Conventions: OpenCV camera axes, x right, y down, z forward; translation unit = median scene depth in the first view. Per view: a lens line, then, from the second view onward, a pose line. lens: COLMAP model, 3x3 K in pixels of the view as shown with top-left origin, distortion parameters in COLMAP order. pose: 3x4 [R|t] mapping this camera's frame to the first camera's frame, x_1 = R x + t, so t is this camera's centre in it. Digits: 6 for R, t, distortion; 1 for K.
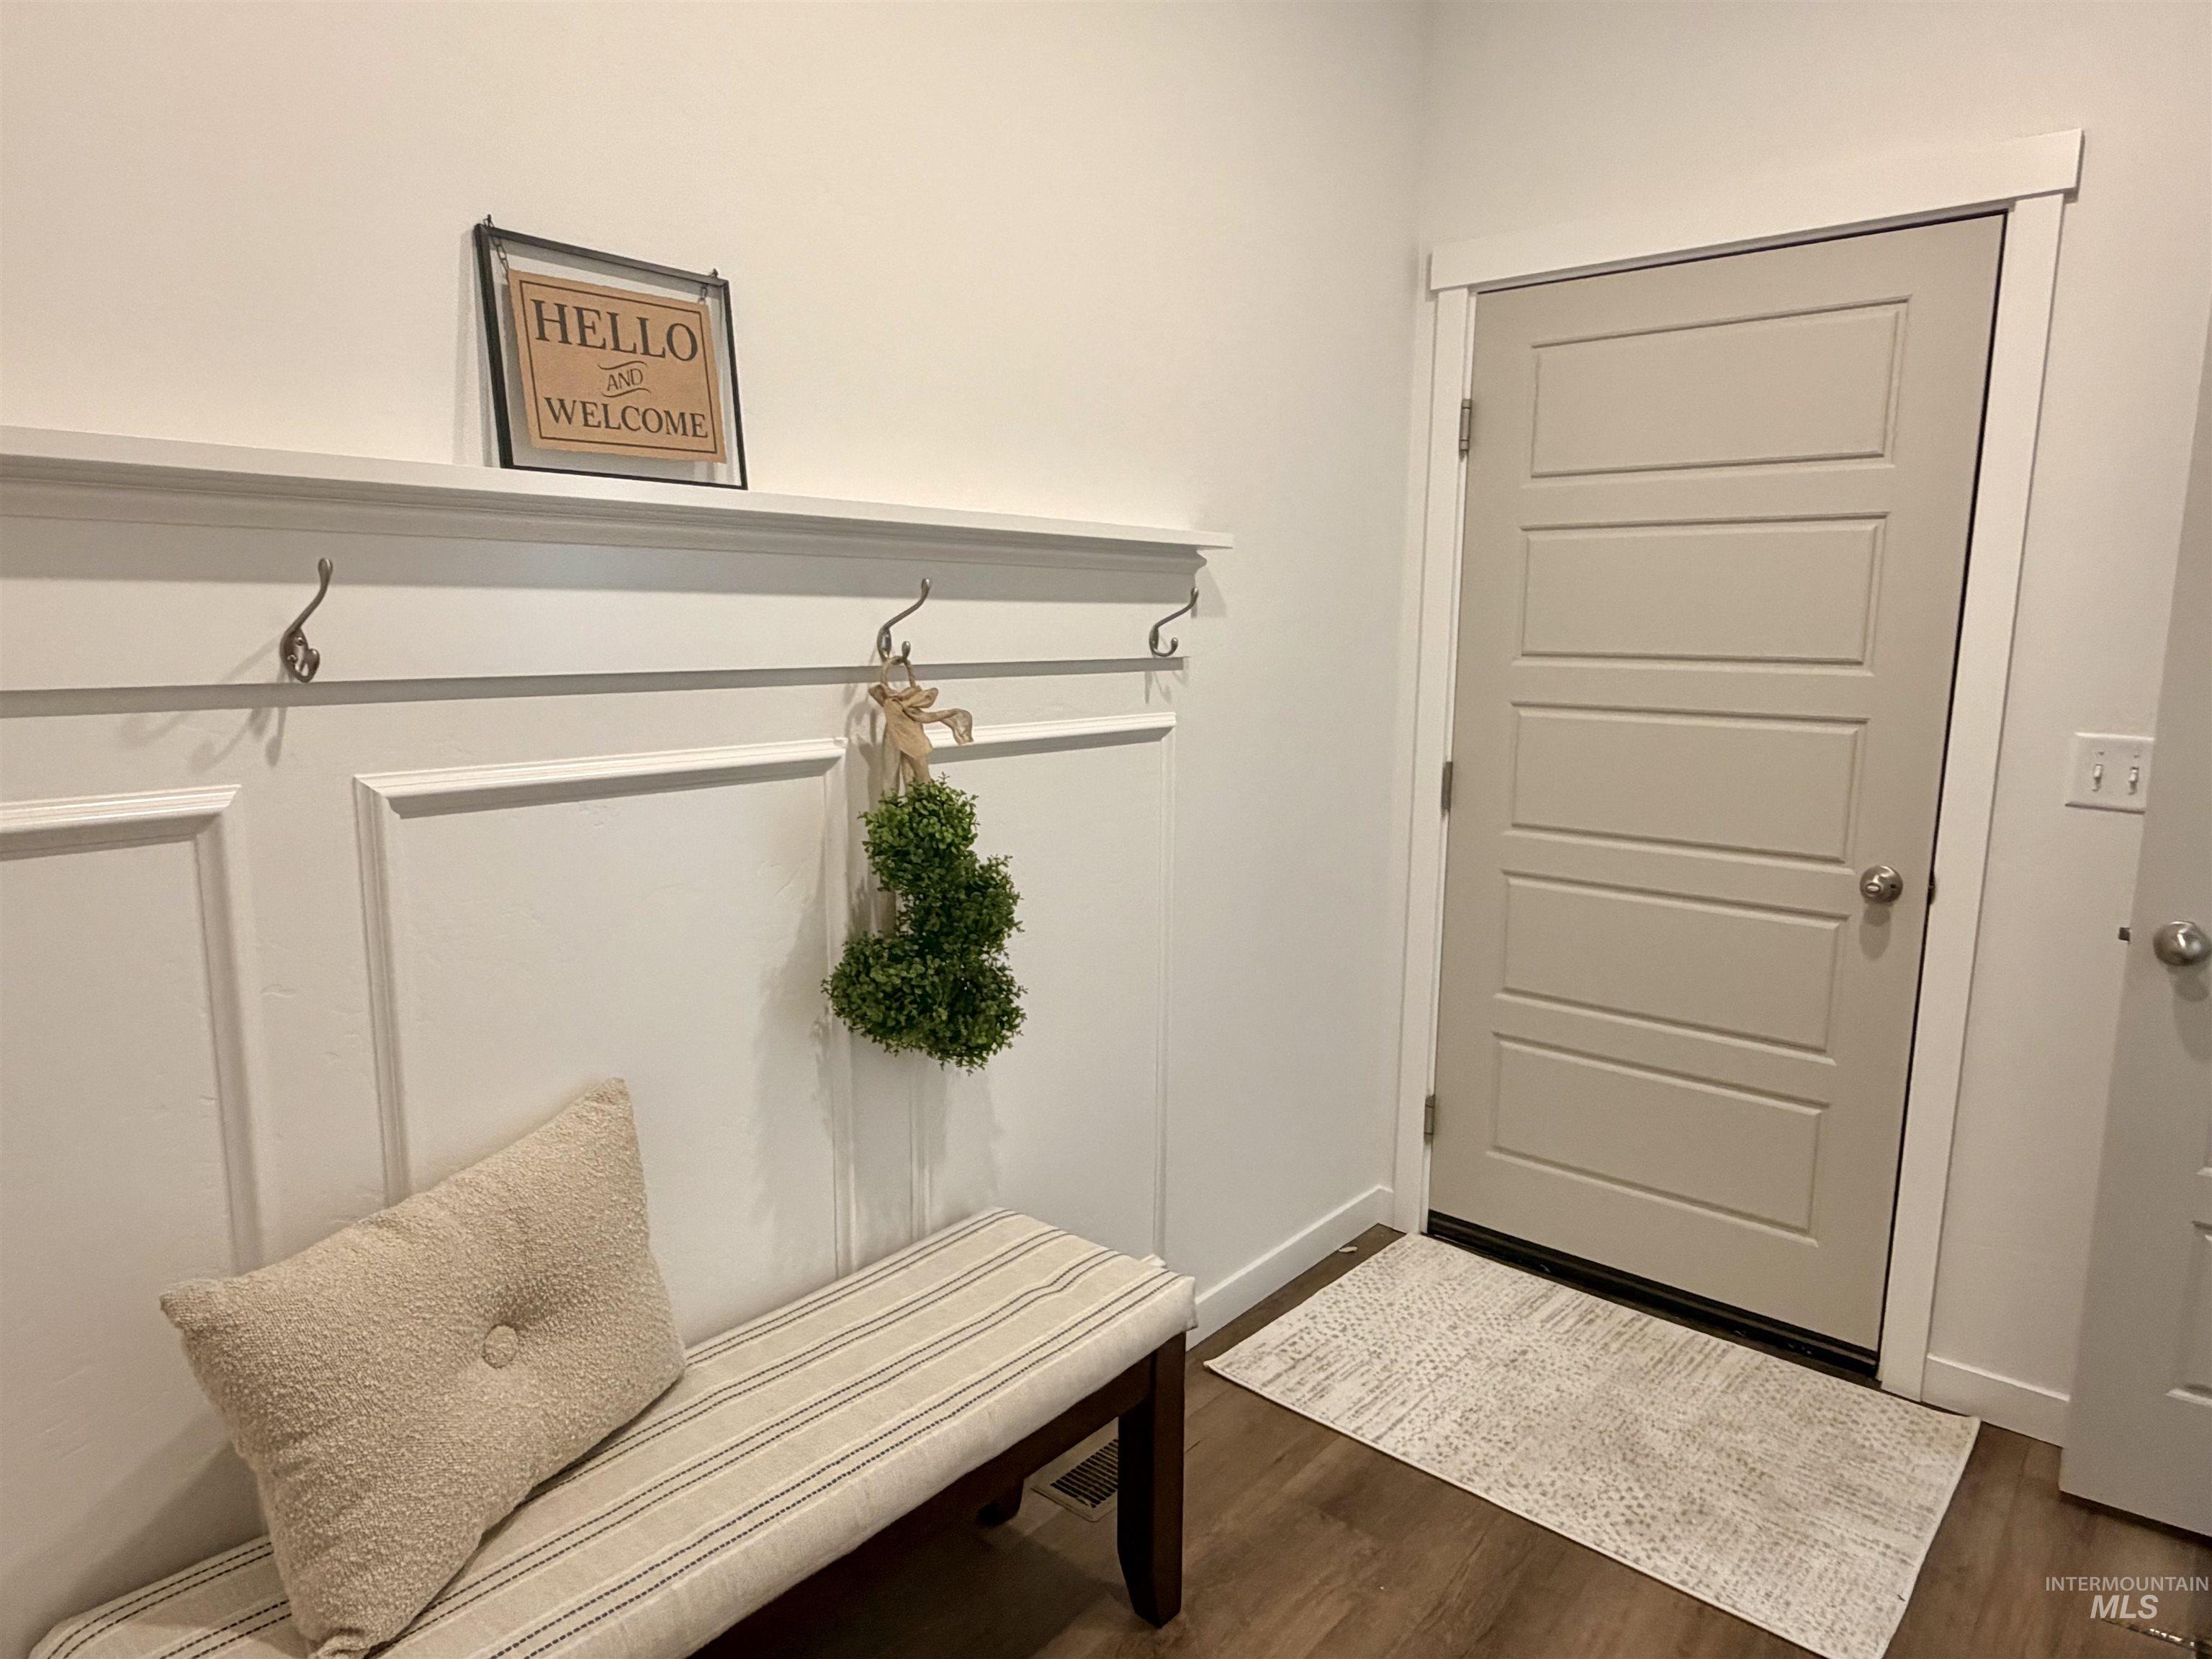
lens RADIAL K [[1349.9, 0, 1105.9], [0, 1349.9, 833.9], [0, 0, 1]] dist [0.002091, -0.001305]
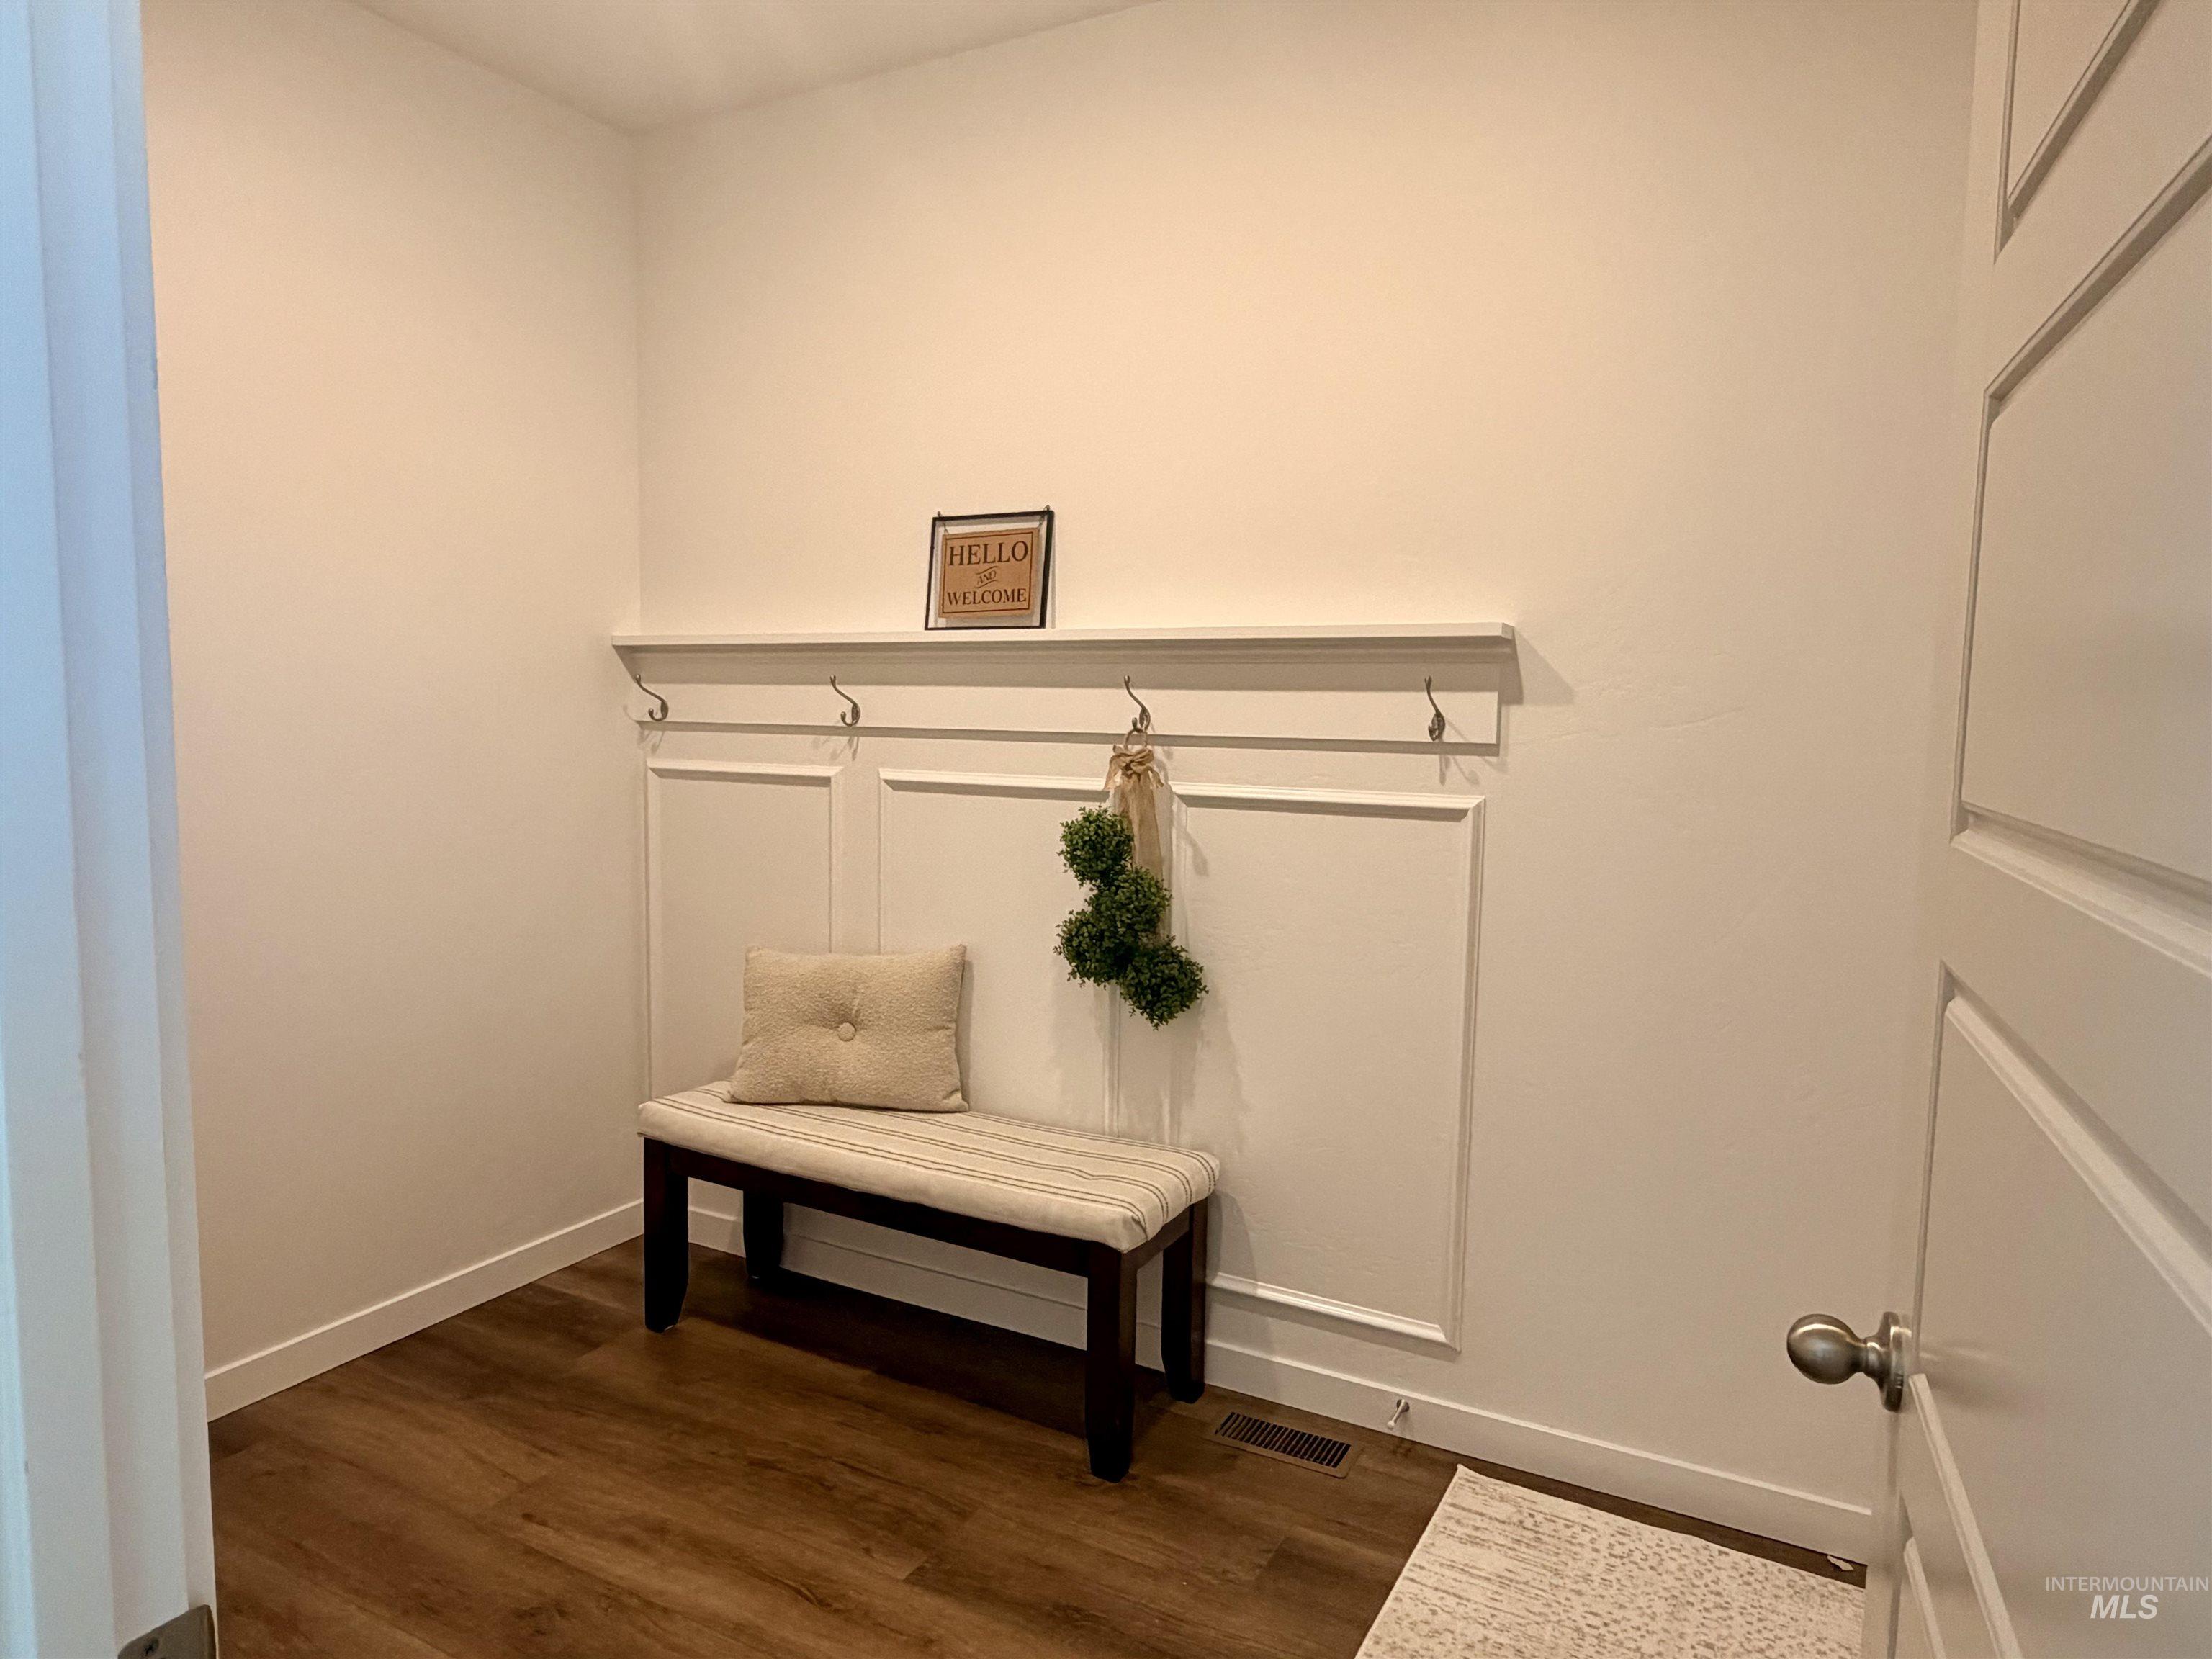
lens RADIAL K [[1349.9, 0, 1096.0], [0, 1349.9, 830.2], [0, 0, 1]] dist [0.002091, -0.001305]
pose [[0.207076, 0.087491, -0.974405, 1.151989], [-0.169255, 0.984178, 0.052399, -0.080860], [0.963573, 0.154073, 0.218608, 0.577159]]
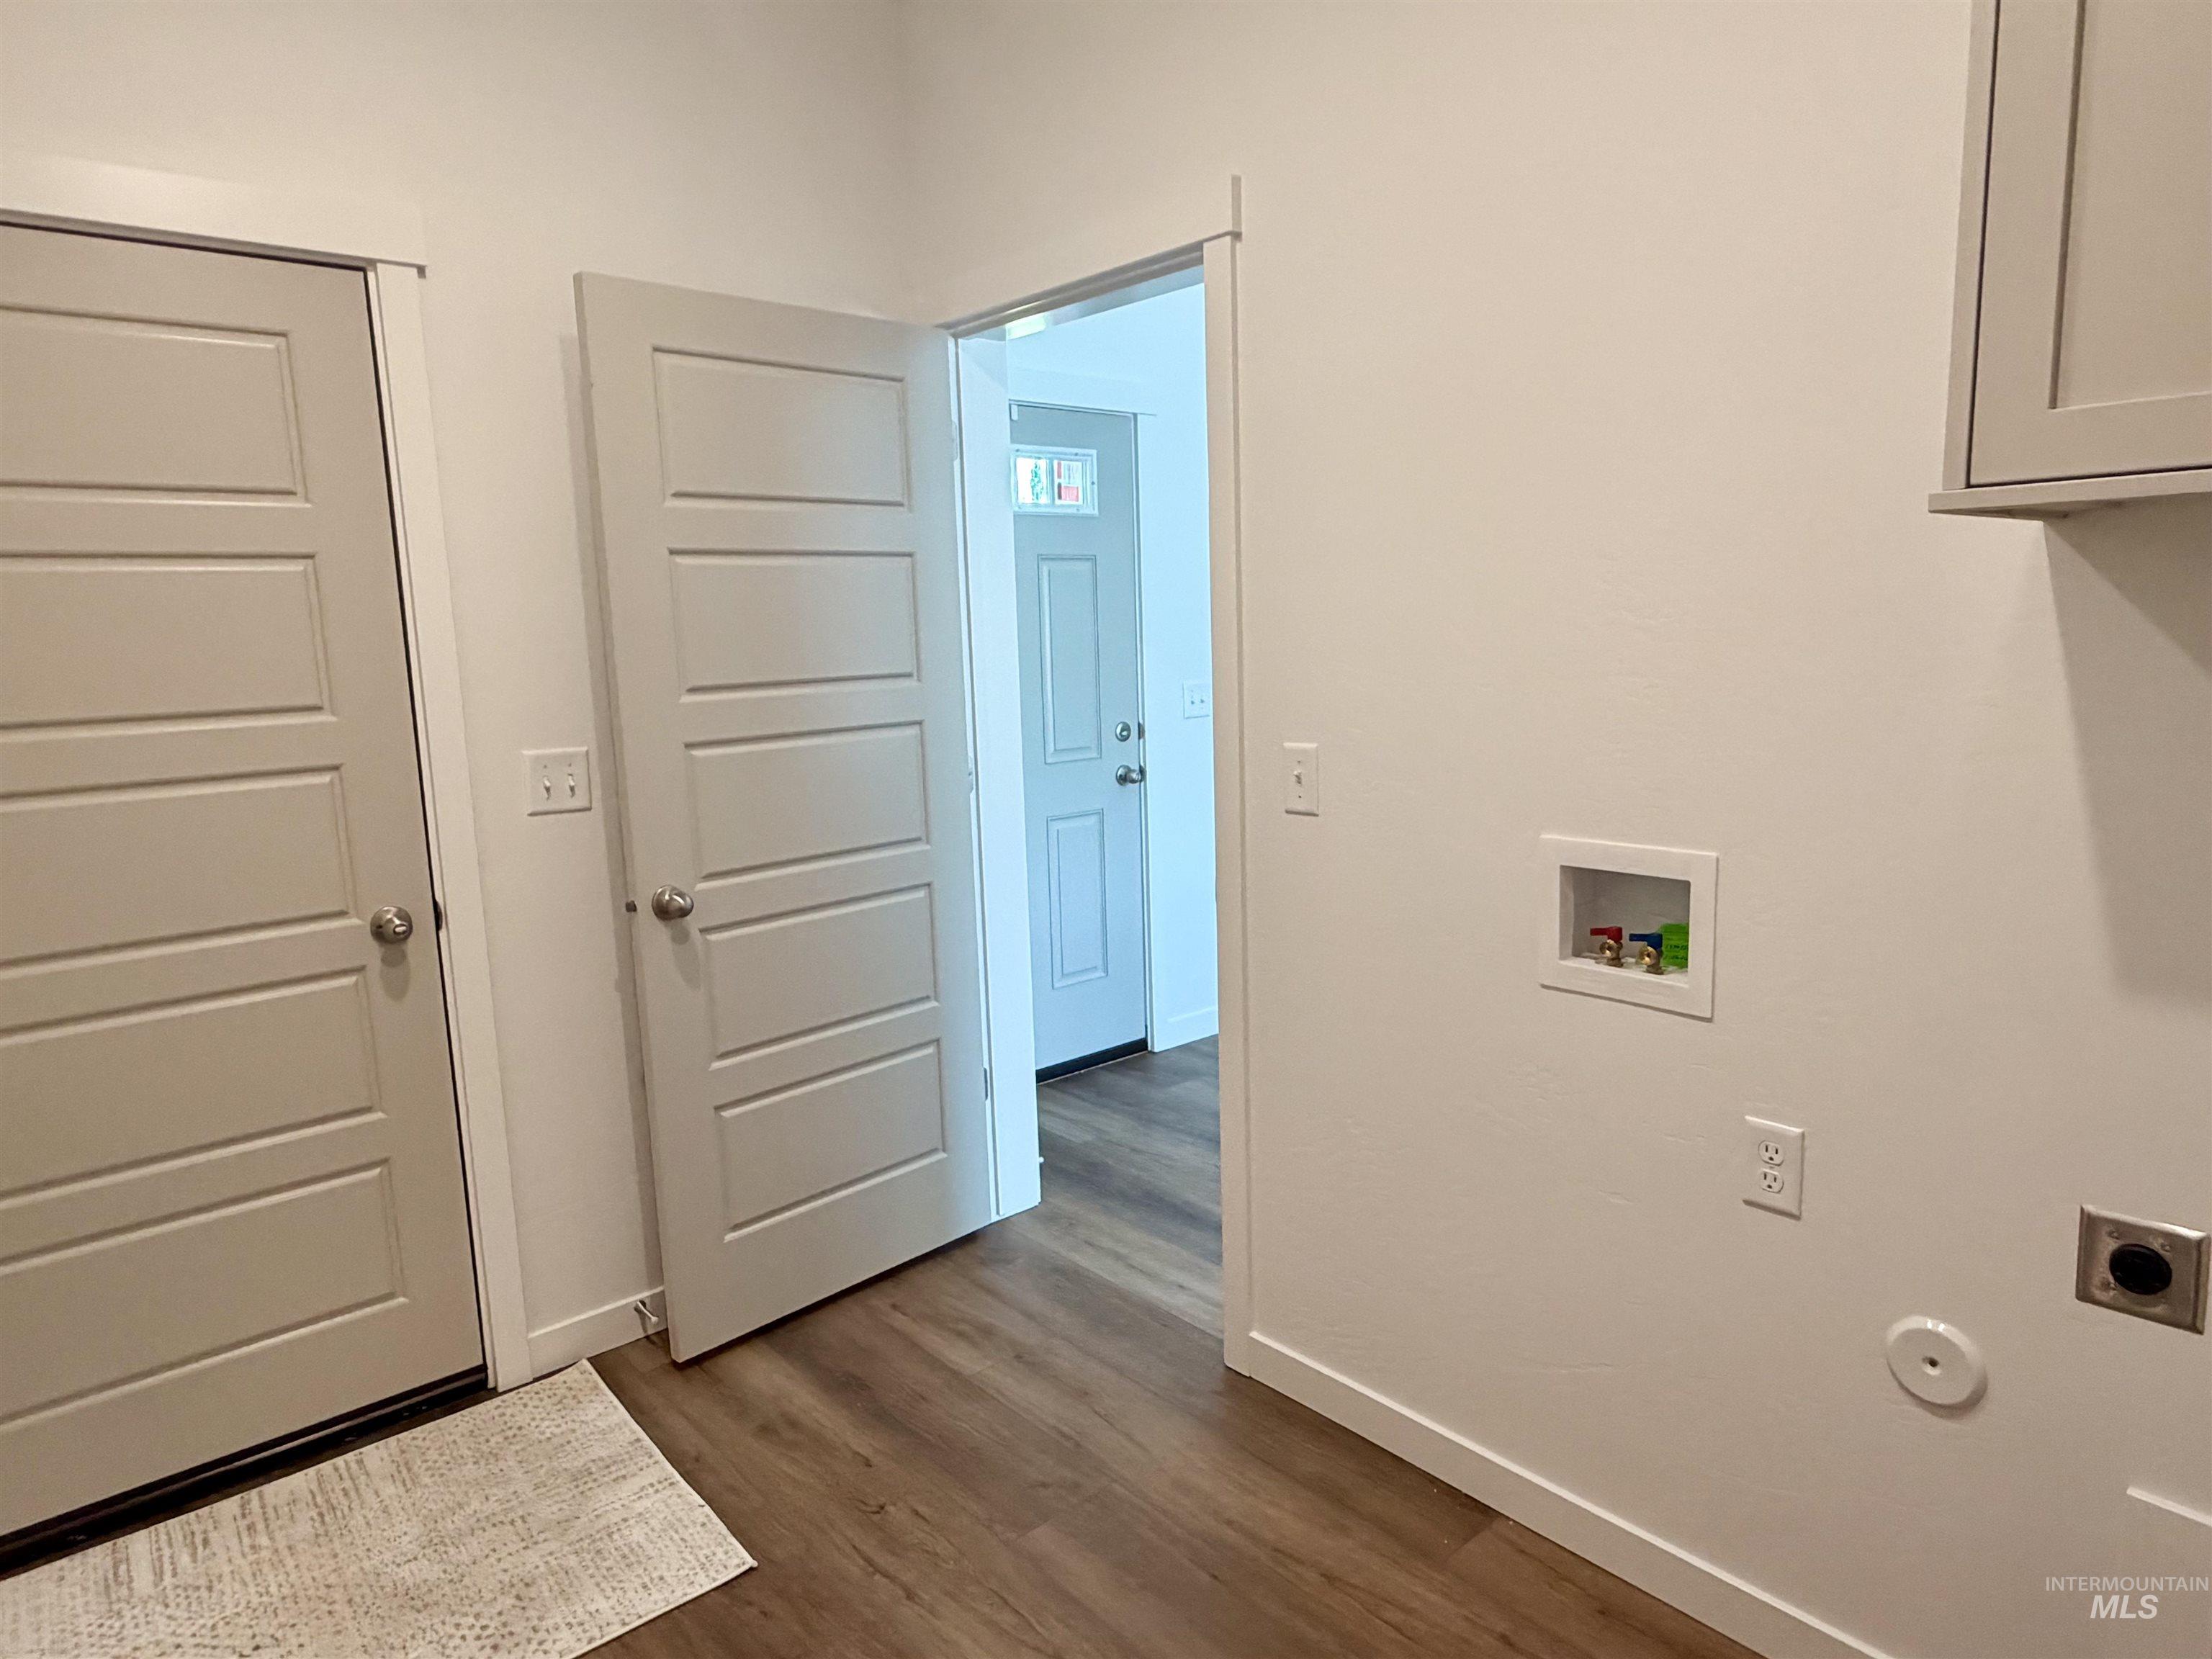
lens RADIAL K [[1349.9, 0, 1102.8], [0, 1349.9, 832.7], [0, 0, 1]] dist [0.002091, -0.001305]
pose [[0.152025, -0.170837, 0.973500, -0.363897], [0.189476, 0.971718, 0.140935, -0.083236], [-0.970045, 0.163029, 0.180095, 0.356670]]
